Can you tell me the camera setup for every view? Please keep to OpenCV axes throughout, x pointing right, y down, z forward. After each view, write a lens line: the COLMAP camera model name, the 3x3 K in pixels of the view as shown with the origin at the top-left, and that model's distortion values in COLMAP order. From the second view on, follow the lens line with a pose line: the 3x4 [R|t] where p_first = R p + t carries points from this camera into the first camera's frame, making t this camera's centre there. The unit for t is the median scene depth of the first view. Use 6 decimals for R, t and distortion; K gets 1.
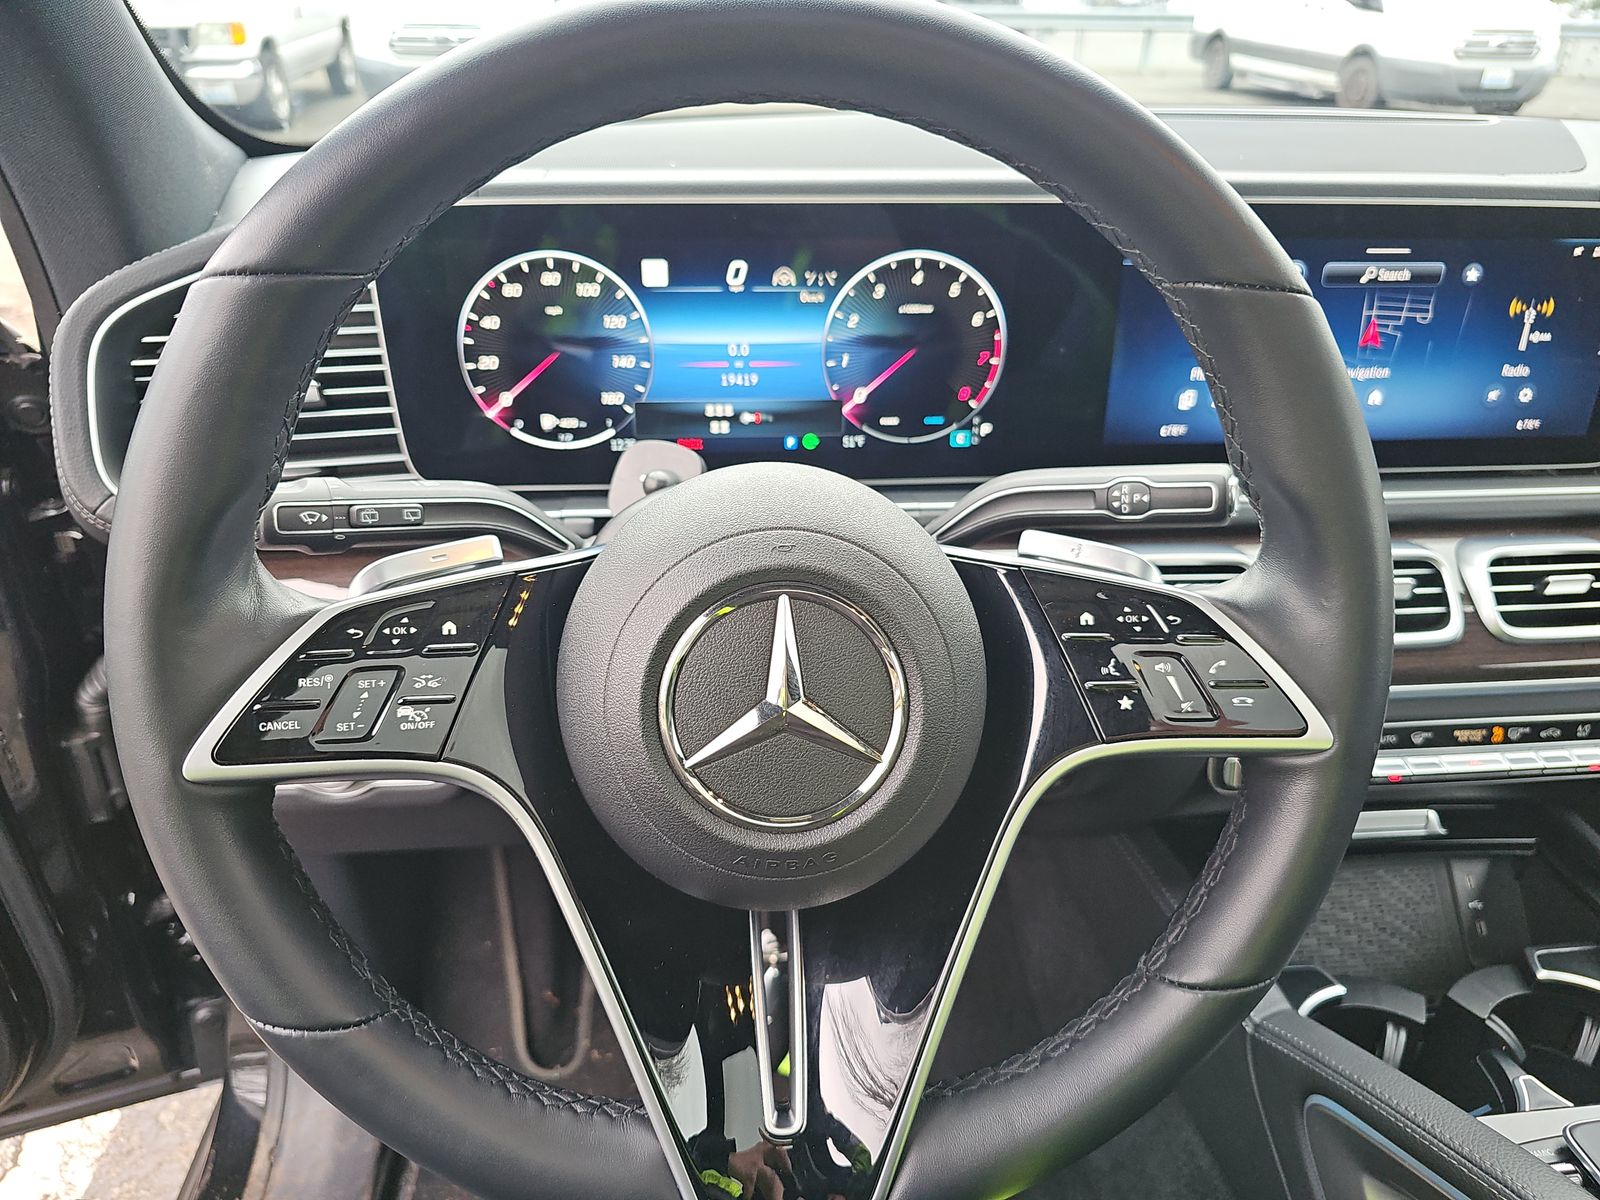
lens RADIAL K [[1133.2, 0, 807.4], [0, 1133.2, 624.4], [0, 0, 1]] dist [0.046512, -0.049631]
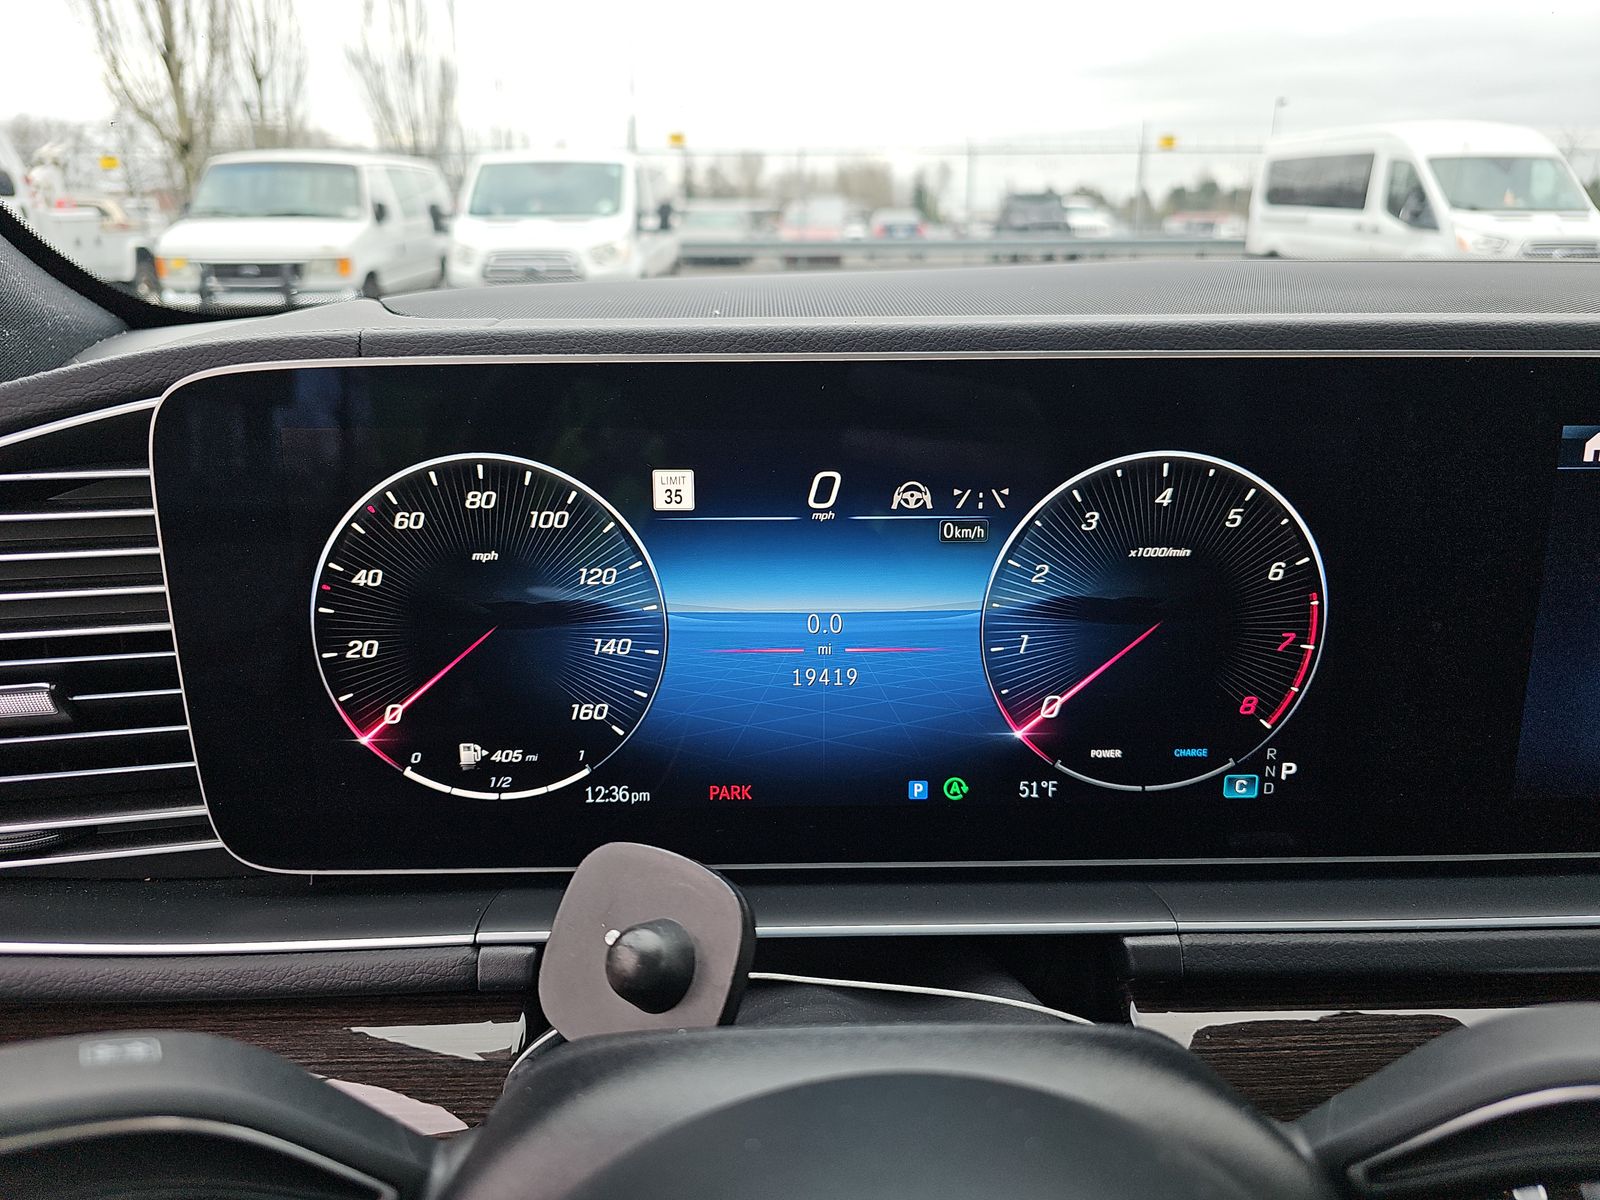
lens RADIAL K [[1147.5, 0, 800.0], [0, 1147.5, 600.0], [0, 0, 1]] dist [0.008262, -0.035943]
pose [[0.997960, 0.005652, -0.063592, -0.038293], [-0.017804, 0.981195, -0.192194, -0.148675], [0.061310, 0.192934, 0.979294, 0.466838]]
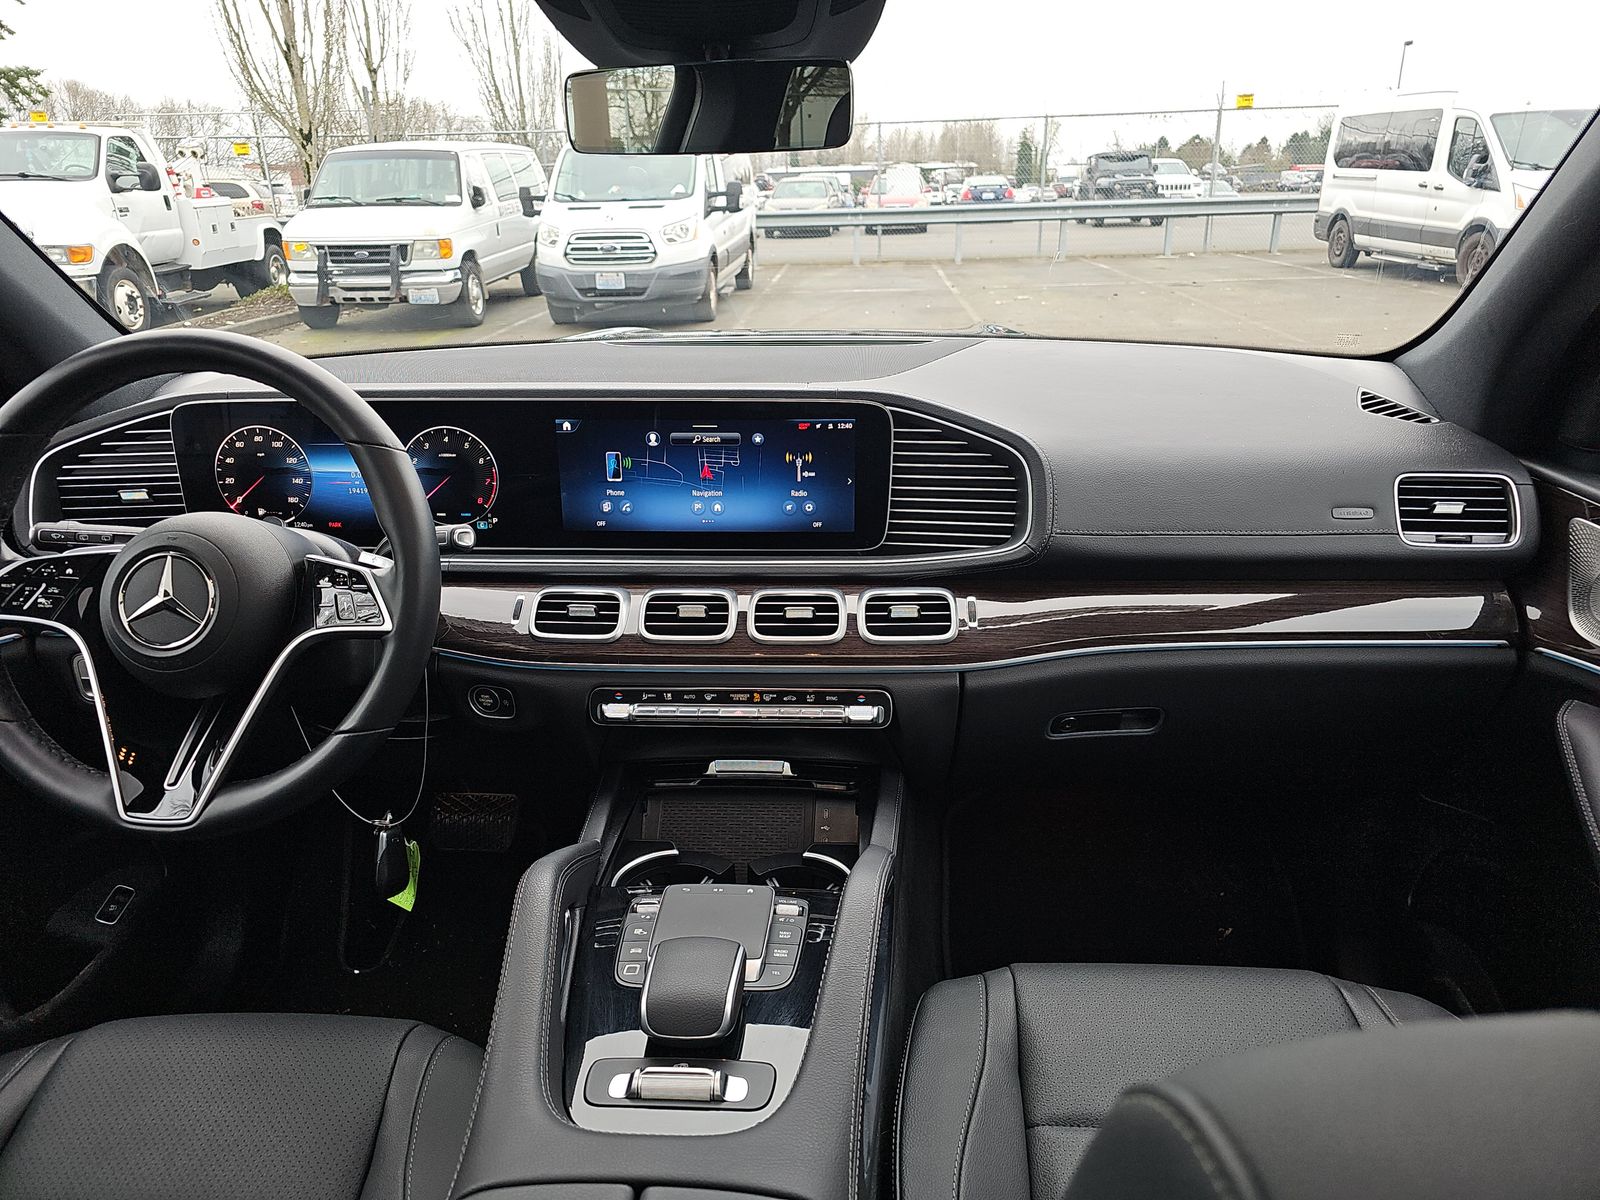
lens RADIAL K [[1133.2, 0, 807.4], [0, 1133.2, 624.4], [0, 0, 1]] dist [0.046512, -0.049631]
pose [[0.986868, 0.026077, -0.159413, 0.978338], [-0.047976, 0.989669, -0.135109, 0.220519], [0.154243, 0.140982, 0.977923, -0.691901]]
